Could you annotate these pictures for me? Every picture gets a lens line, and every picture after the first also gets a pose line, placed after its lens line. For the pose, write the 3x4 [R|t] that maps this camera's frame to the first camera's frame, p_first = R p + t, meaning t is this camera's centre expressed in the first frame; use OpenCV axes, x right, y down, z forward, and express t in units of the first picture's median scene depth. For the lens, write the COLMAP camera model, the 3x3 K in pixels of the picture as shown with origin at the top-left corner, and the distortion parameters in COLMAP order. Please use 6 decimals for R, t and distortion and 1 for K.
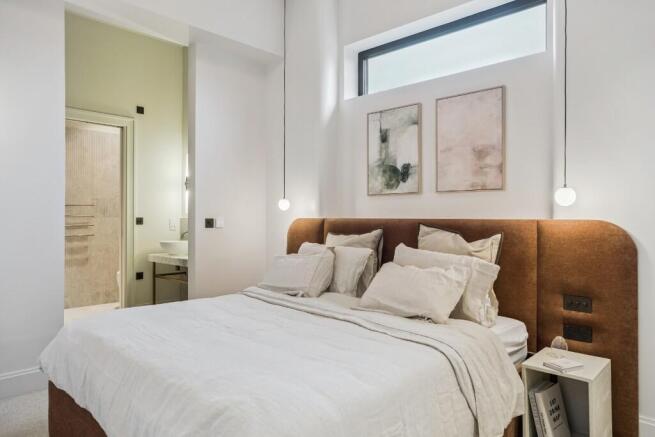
lens RADIAL K [[423.3, 0, 325.2], [0, 423.3, 219.1], [0, 0, 1]] dist [-0.001105, -0.000501]
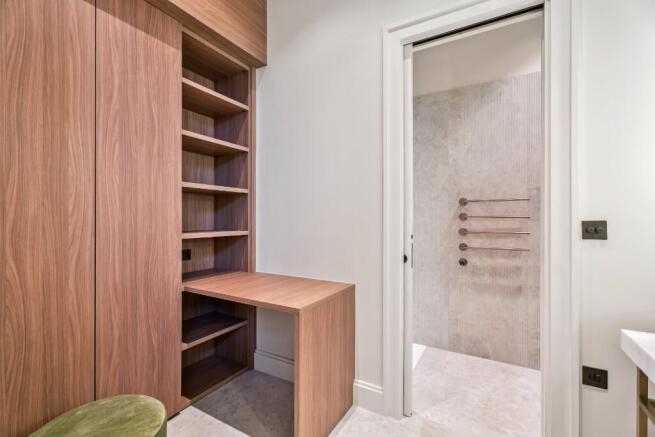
lens RADIAL K [[291.5, 0, 321.9], [0, 291.5, 219.2], [0, 0, 1]] dist [-0.000017, -0.000153]
pose [[0.205270, 0.004521, -0.978695, -0.157575], [-0.007500, 0.999967, 0.003046, -0.002742], [0.978677, 0.006715, 0.205297, 0.472966]]
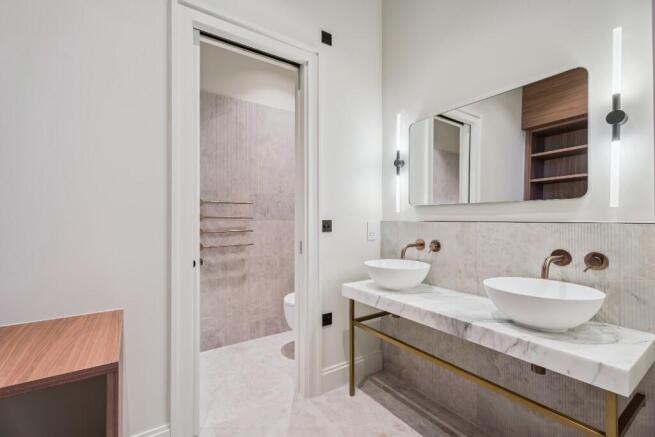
lens RADIAL K [[291.5, 0, 326.1], [0, 291.5, 218.5], [0, 0, 1]] dist [-0.000017, -0.000153]
pose [[0.973330, -0.003573, -0.229384, -0.229958], [0.002867, 0.999990, -0.003411, -0.002911], [0.229393, 0.002662, 0.973330, 0.402708]]
